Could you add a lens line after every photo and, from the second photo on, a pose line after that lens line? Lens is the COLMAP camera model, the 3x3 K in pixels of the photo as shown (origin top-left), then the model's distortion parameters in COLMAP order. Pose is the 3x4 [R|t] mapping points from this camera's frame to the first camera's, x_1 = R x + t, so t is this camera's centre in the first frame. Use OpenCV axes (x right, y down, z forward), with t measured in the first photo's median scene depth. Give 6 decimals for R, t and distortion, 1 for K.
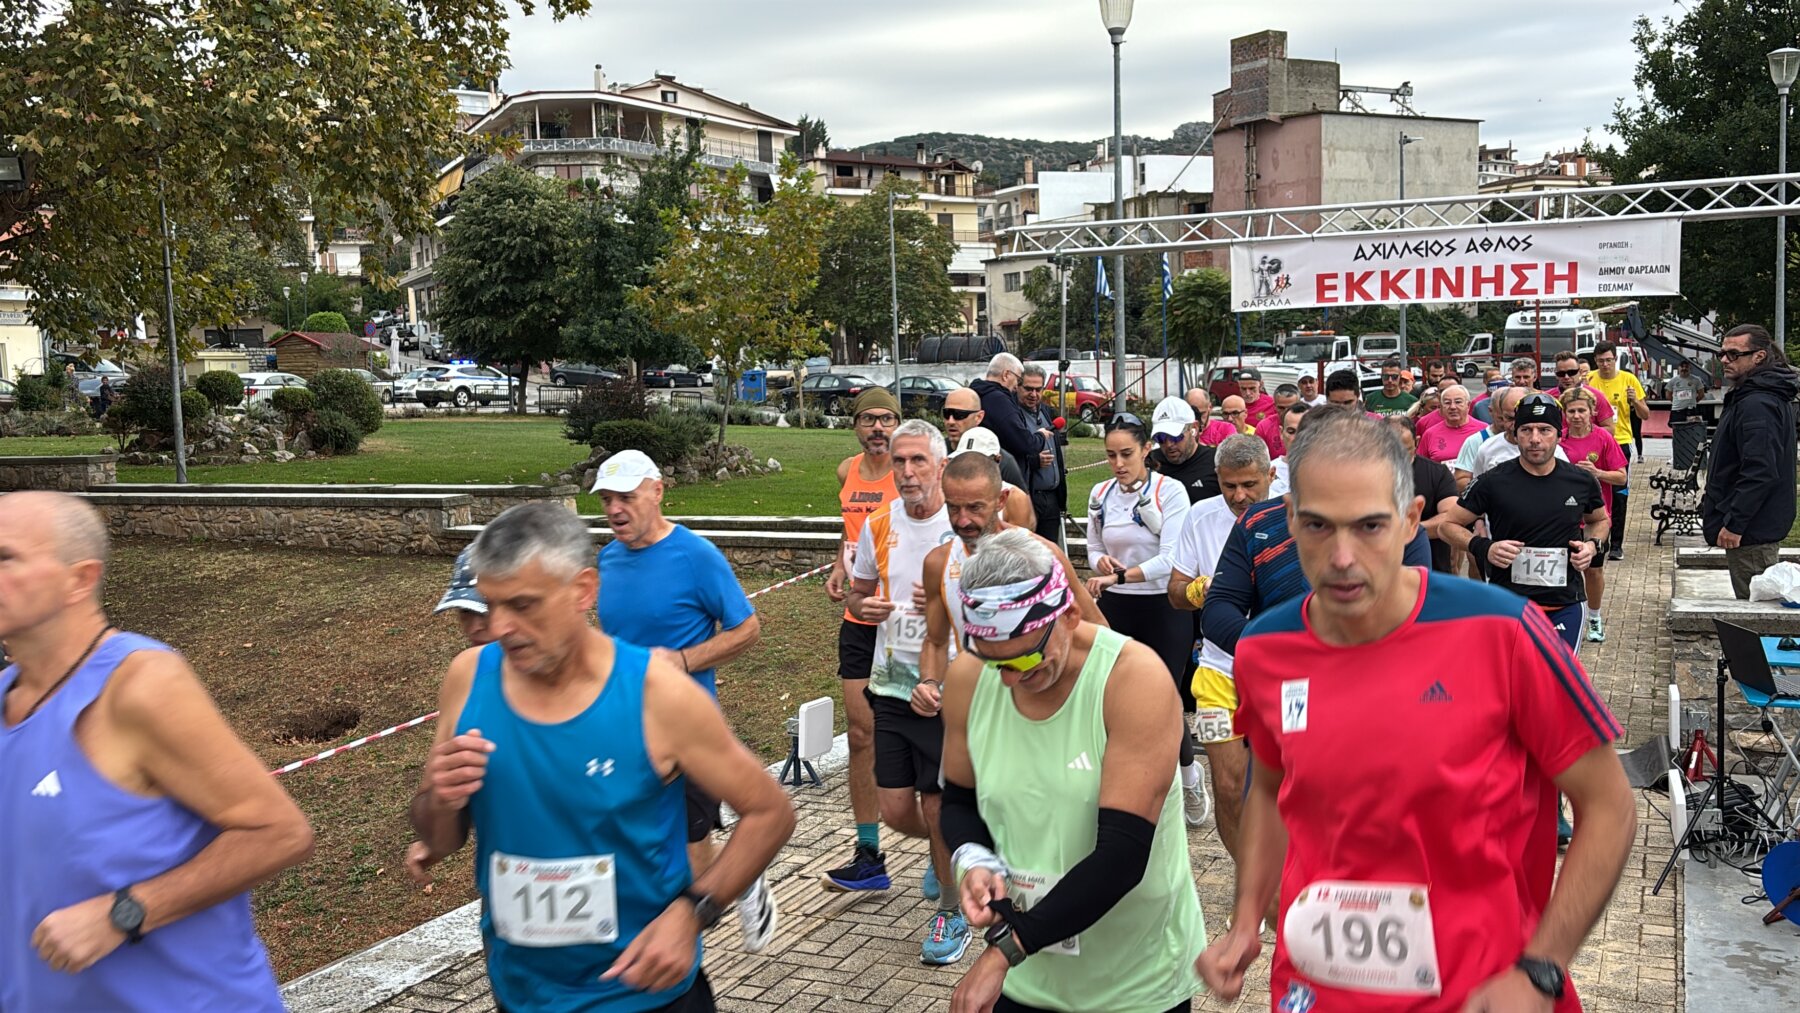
lens RADIAL K [[1717.3, 0, 891.5], [0, 1717.3, 514.0], [0, 0, 1]] dist [0.032432, 0.001076]
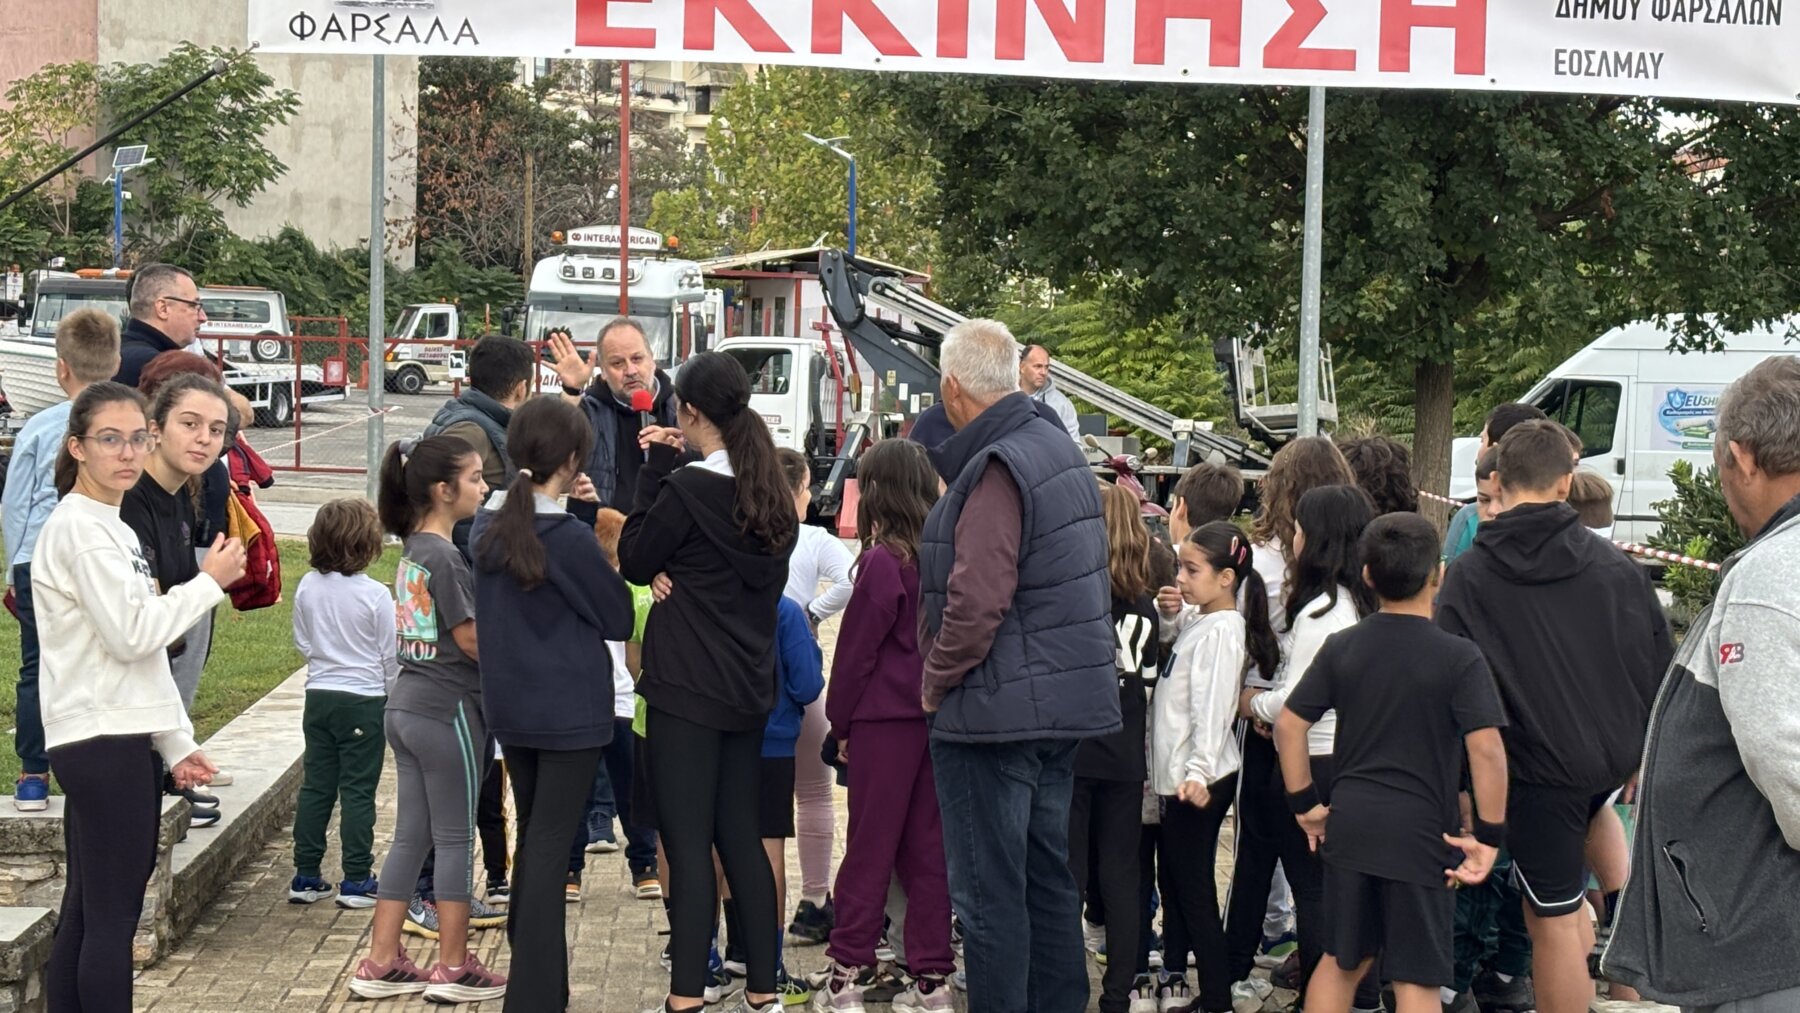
lens RADIAL K [[3412.2, 0, 891.3], [0, 3412.2, 511.6], [0, 0, 1]] dist [0.316353, -1.317191]
pose [[0.883086, 0.032820, 0.468062, 0.022419], [-0.013358, 0.998905, -0.044841, -0.013991], [-0.469022, 0.033346, 0.882557, 0.259924]]
